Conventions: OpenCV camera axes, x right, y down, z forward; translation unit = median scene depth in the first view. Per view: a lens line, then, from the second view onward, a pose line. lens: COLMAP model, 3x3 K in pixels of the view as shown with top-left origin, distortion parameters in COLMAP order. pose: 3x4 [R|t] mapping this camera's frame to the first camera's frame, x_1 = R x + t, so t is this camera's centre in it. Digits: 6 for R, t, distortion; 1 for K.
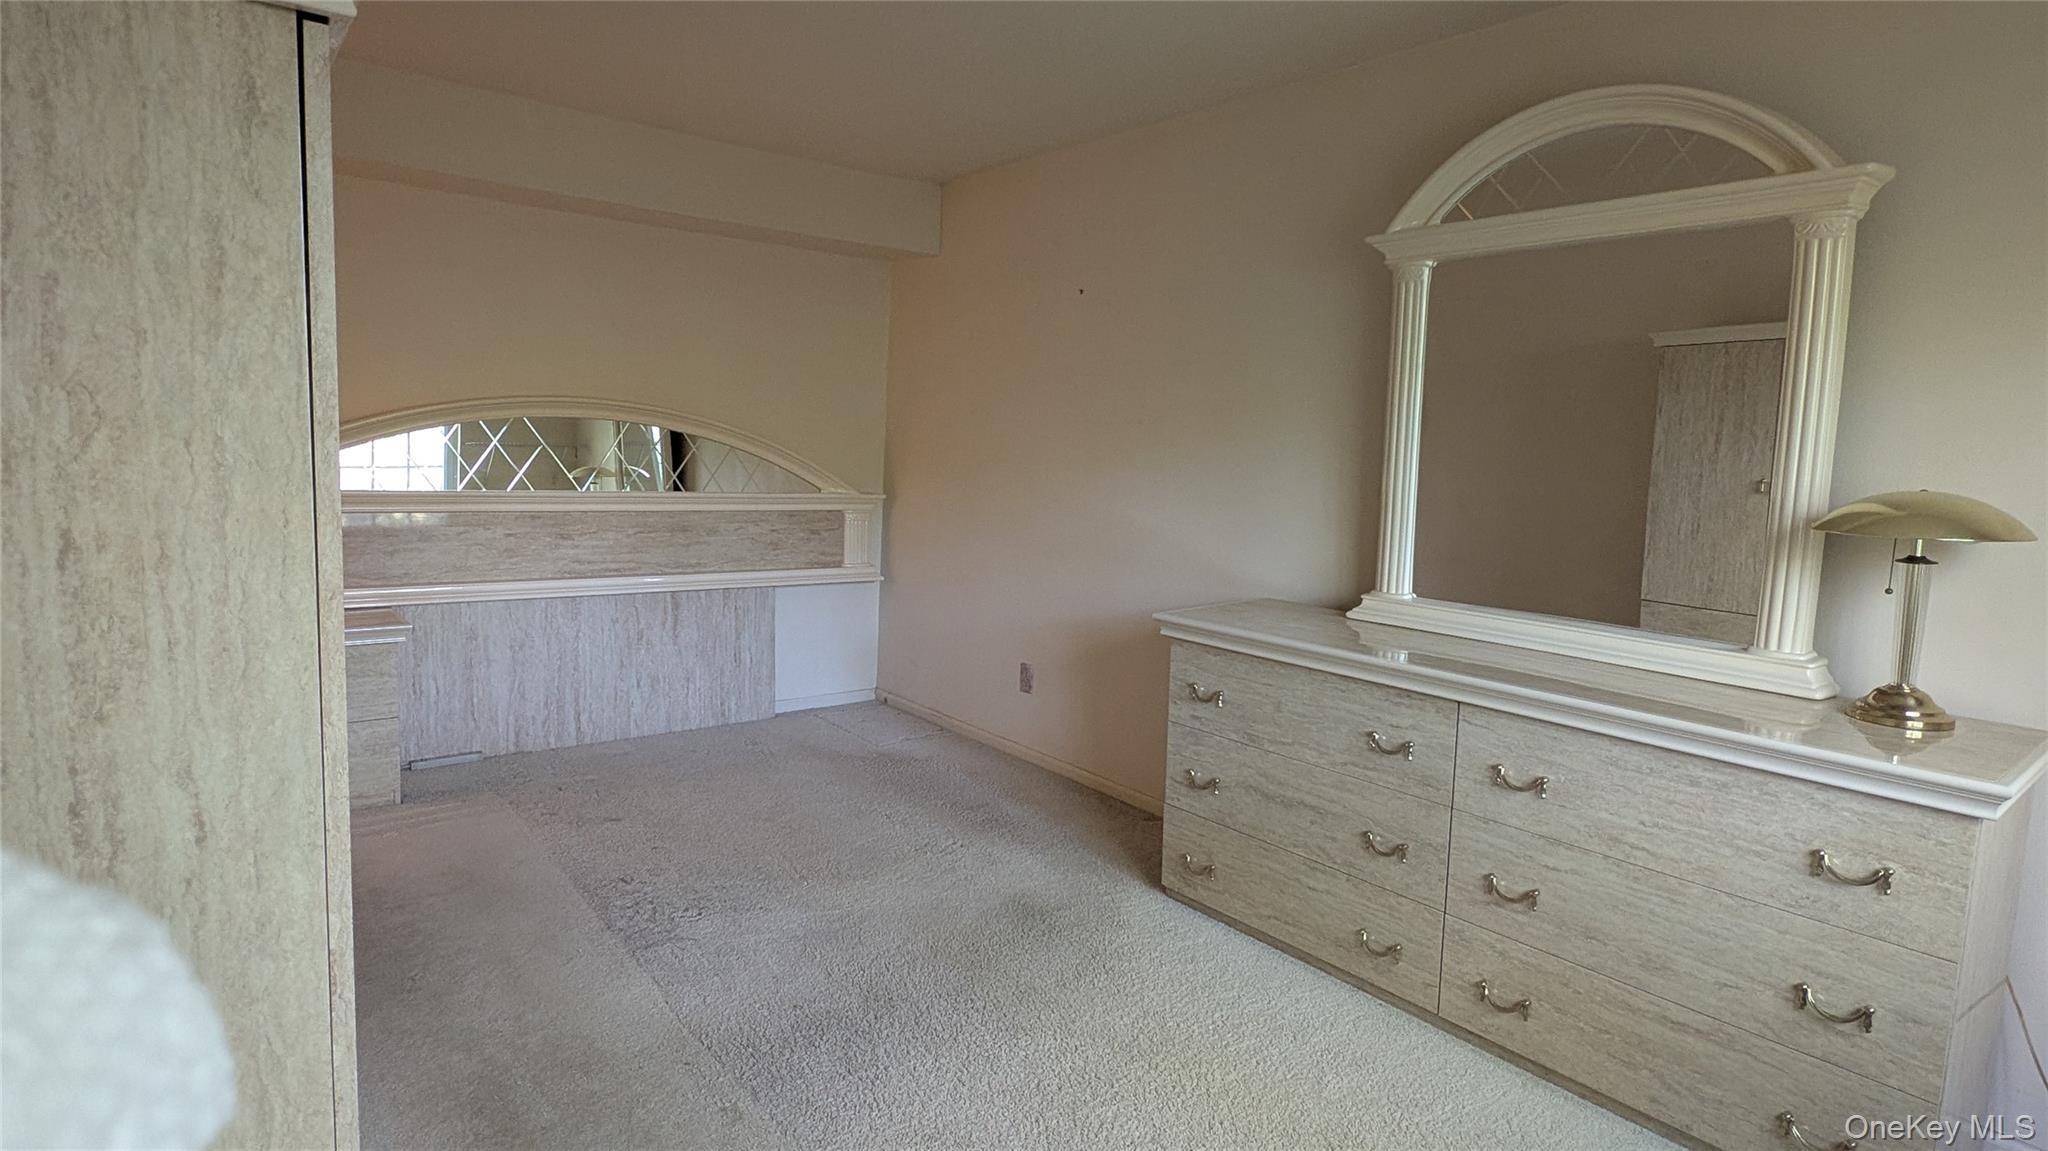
lens RADIAL K [[1060.4, 0, 1024.0], [0, 1060.4, 575.5], [0, 0, 1]] dist [-0.000988, 0.000380]
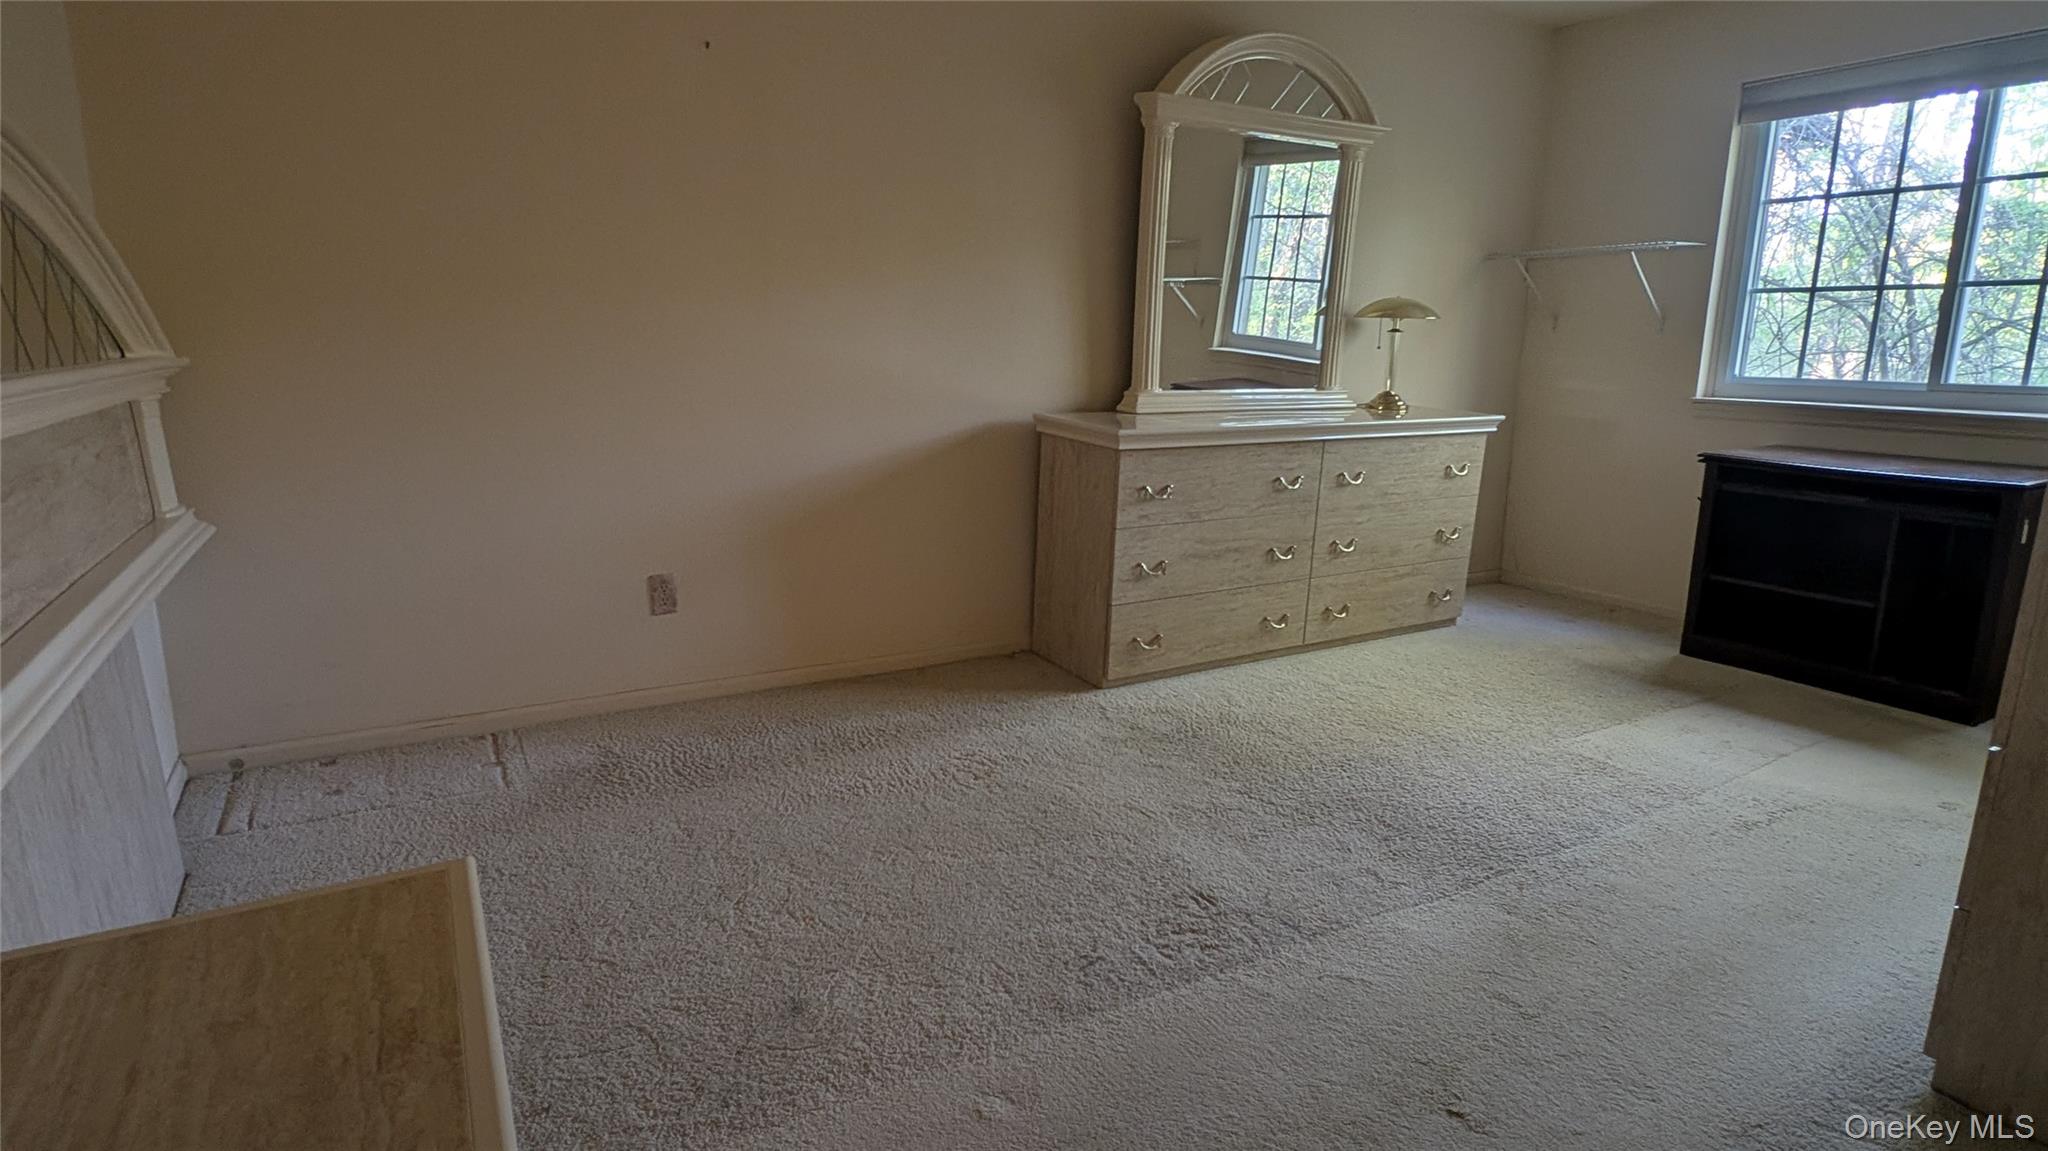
lens RADIAL K [[1060.4, 0, 1024.0], [0, 1060.4, 575.5], [0, 0, 1]] dist [-0.000988, 0.000380]
pose [[0.143012, -0.257908, 0.955527, -1.052732], [0.108873, 0.963691, 0.243817, -0.104451], [-0.983715, 0.069162, 0.165898, 1.045269]]
